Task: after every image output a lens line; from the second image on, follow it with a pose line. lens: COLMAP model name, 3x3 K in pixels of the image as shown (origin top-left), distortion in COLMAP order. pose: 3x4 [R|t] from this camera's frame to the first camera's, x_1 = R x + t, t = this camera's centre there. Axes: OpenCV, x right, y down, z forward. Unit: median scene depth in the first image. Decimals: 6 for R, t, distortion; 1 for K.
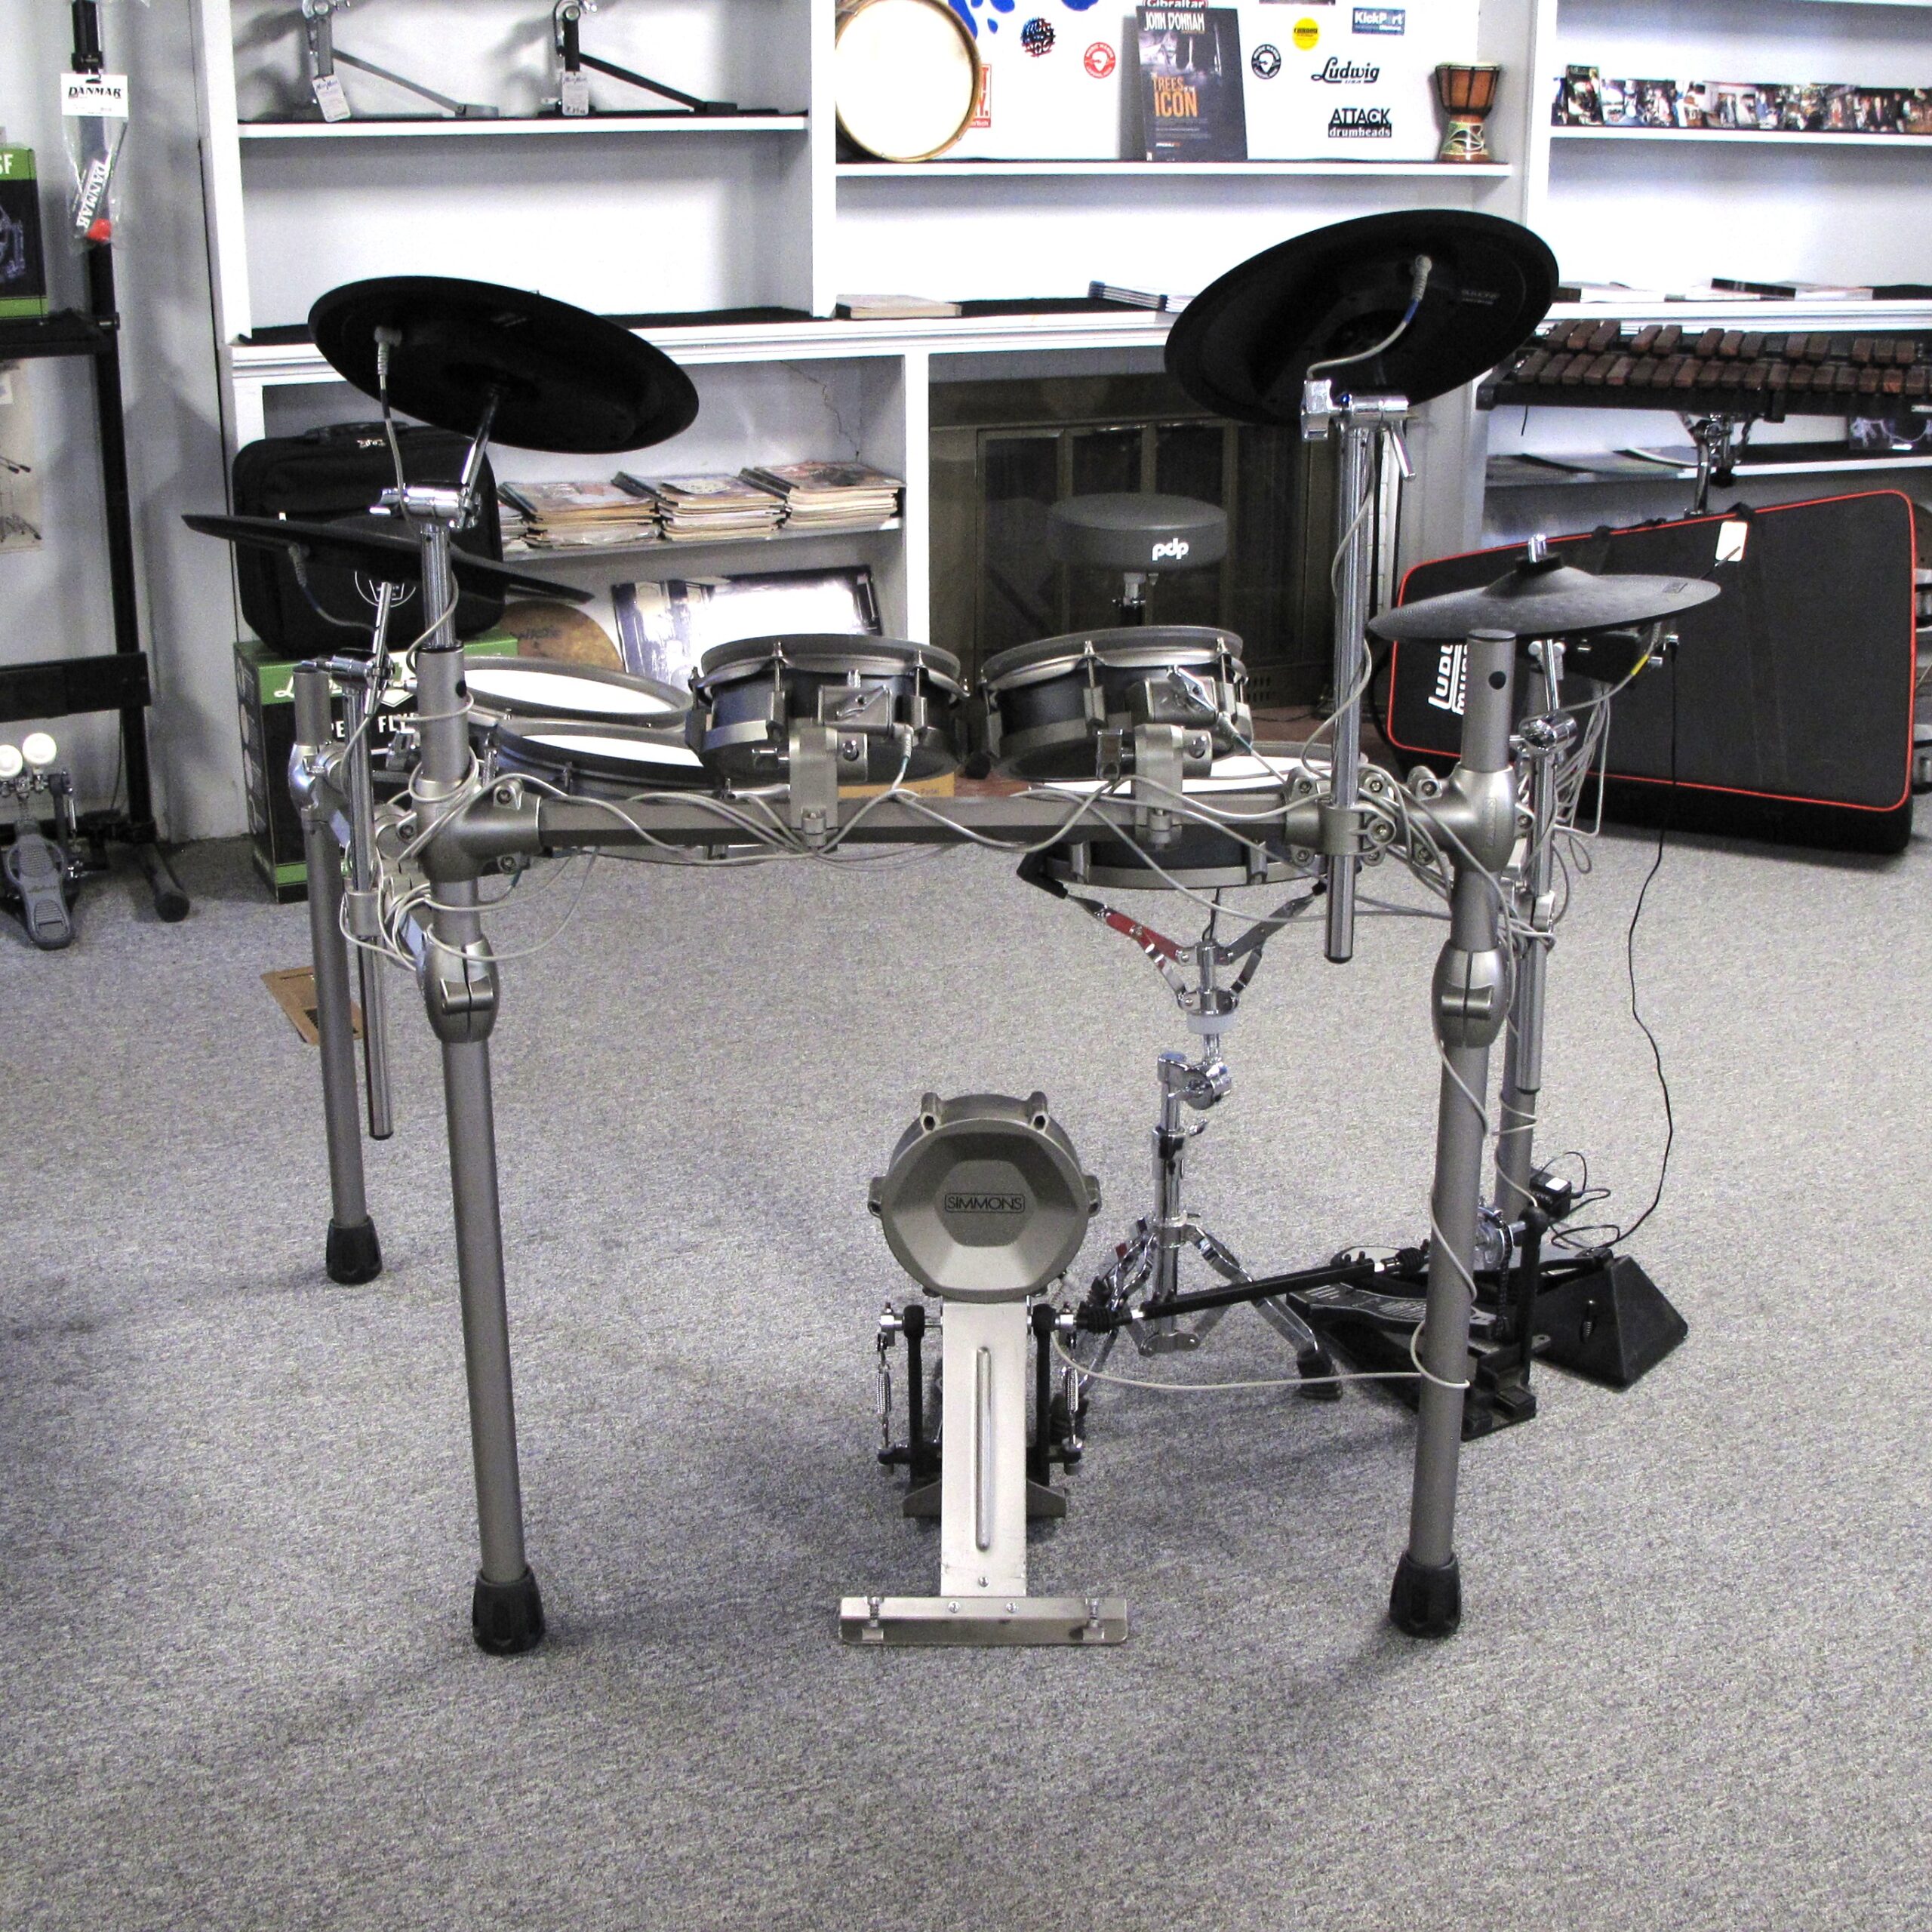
lens RADIAL K [[2680.1, 0, 961.1], [0, 2680.1, 972.4], [0, 0, 1]] dist [-0.078305, 0.000000]
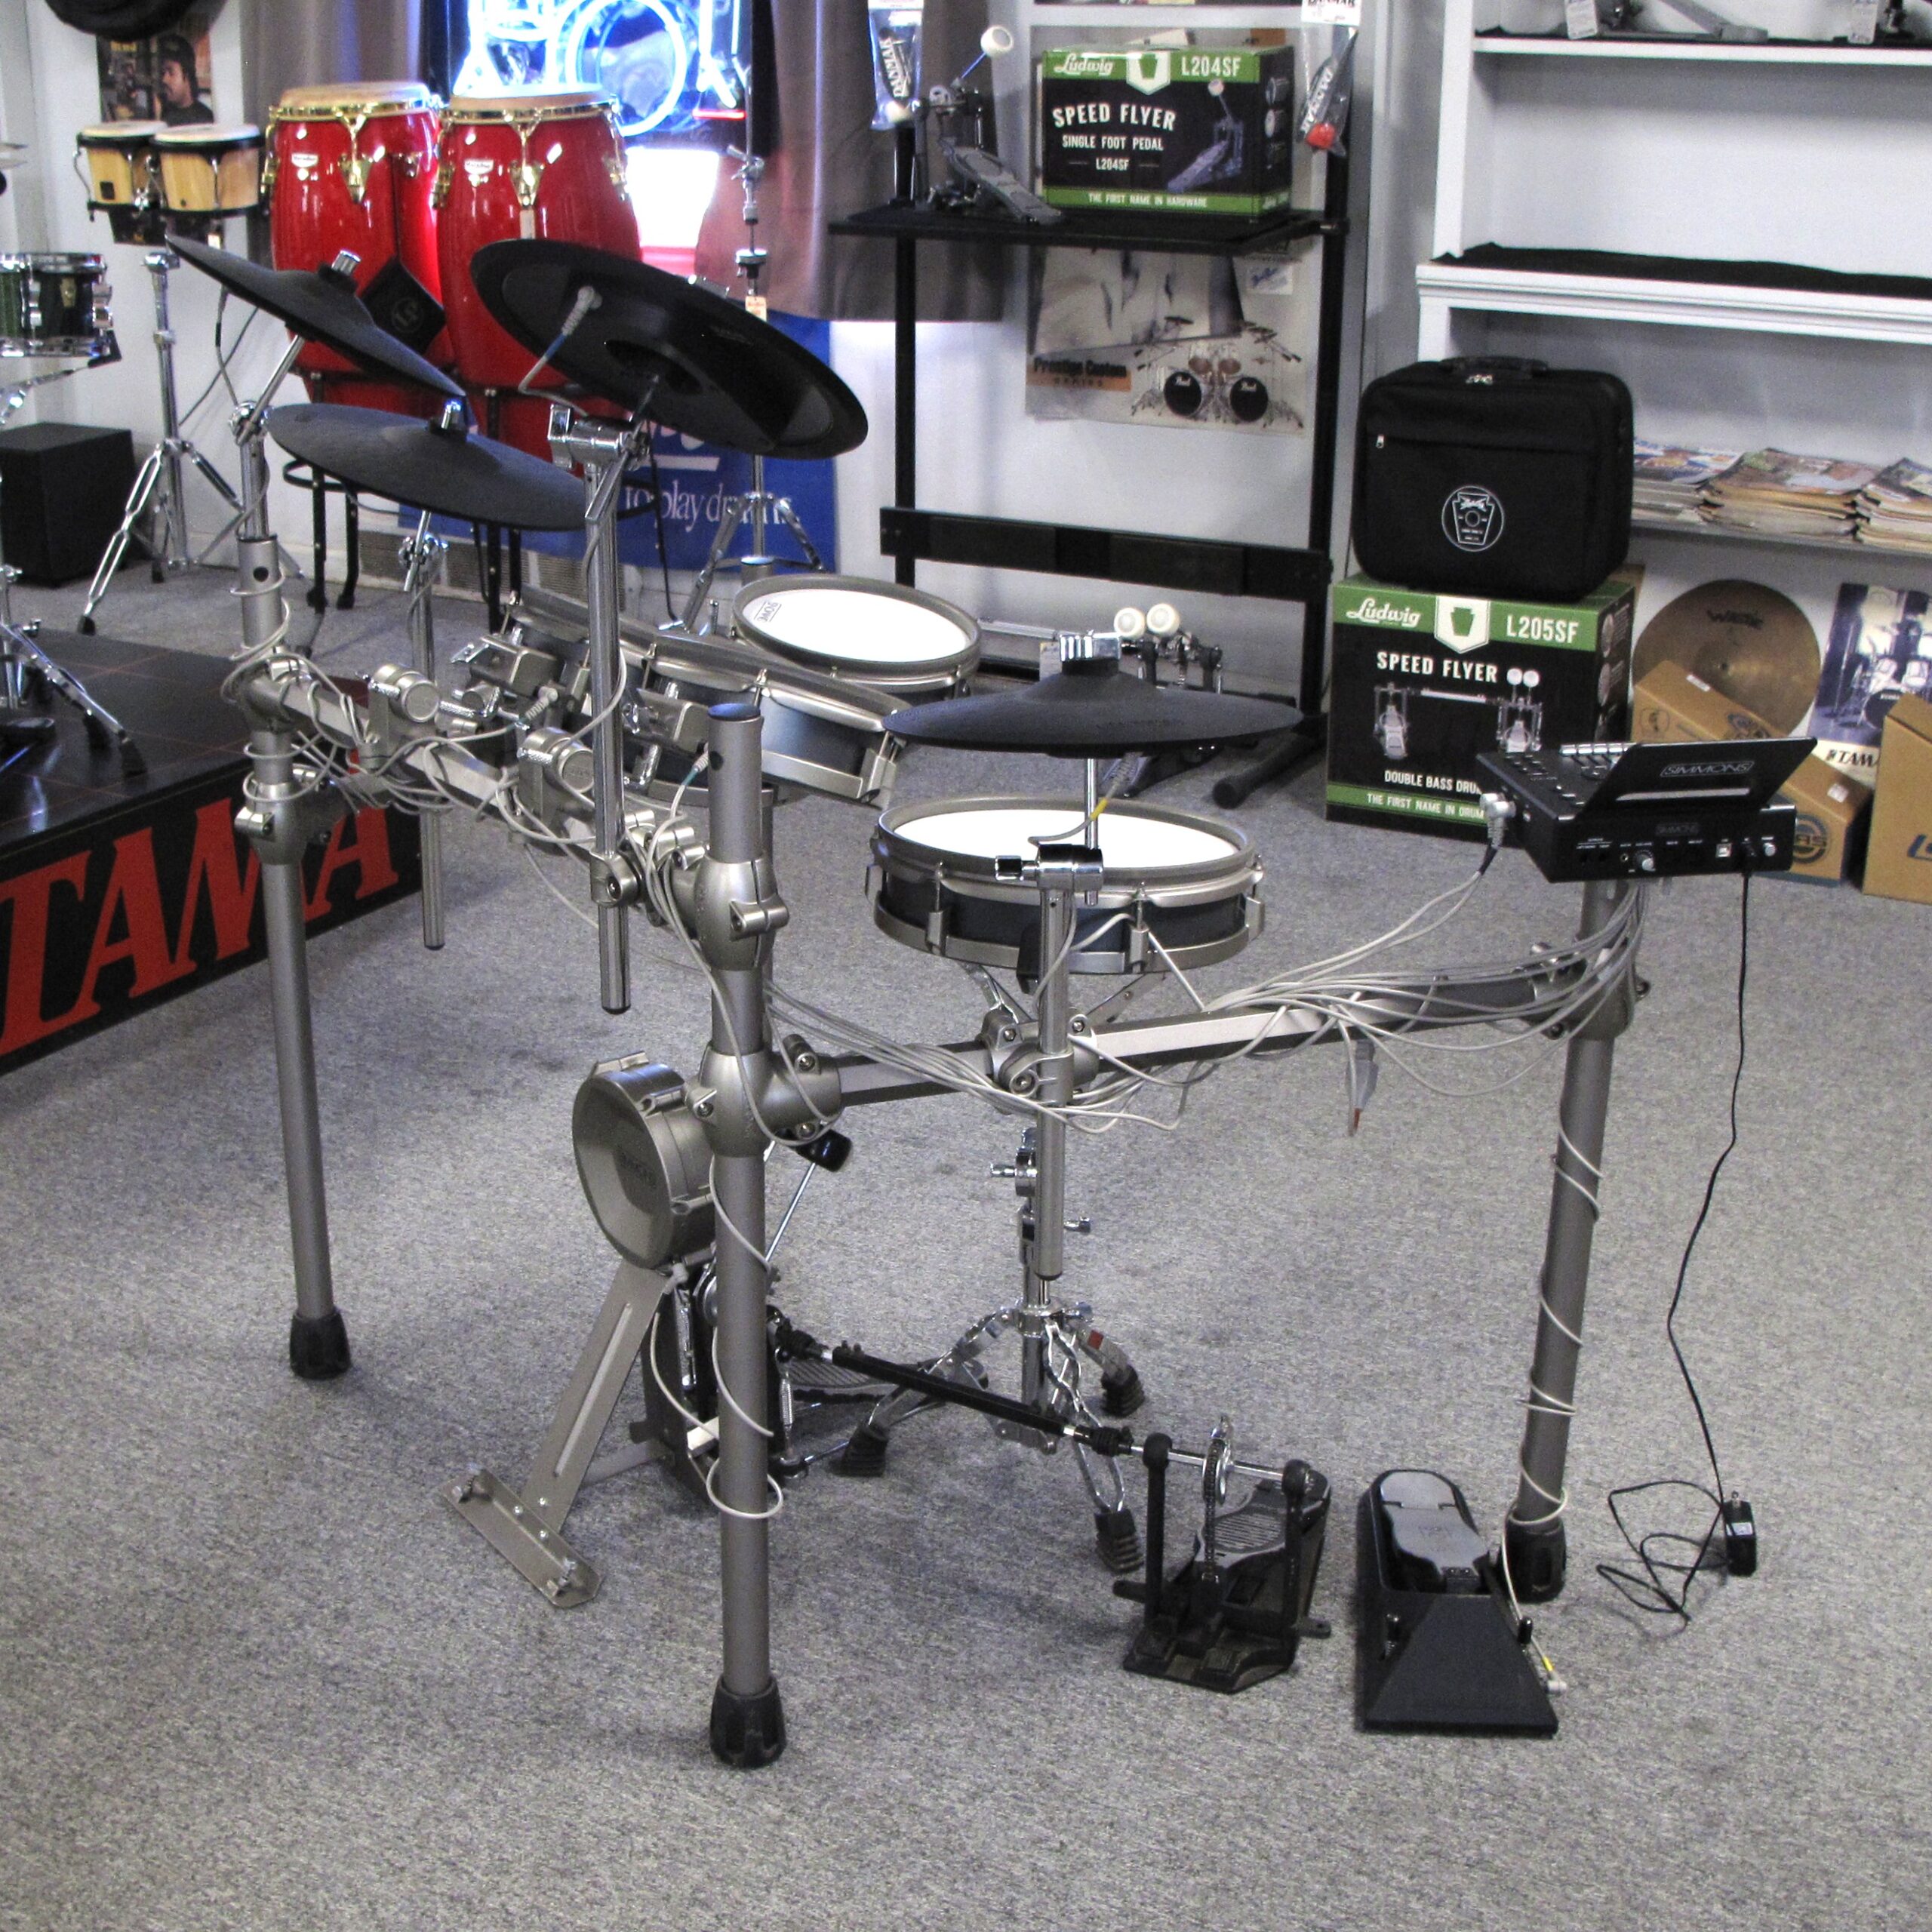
lens RADIAL K [[2894.0, 0, 965.7], [0, 2894.0, 960.8], [0, 0, 1]] dist [-0.034402, 0.000000]
pose [[0.564185, 0.284963, -0.774914, 0.524532], [-0.262505, 0.951761, 0.158876, -0.112645], [0.782807, 0.113783, 0.611774, 0.234480]]
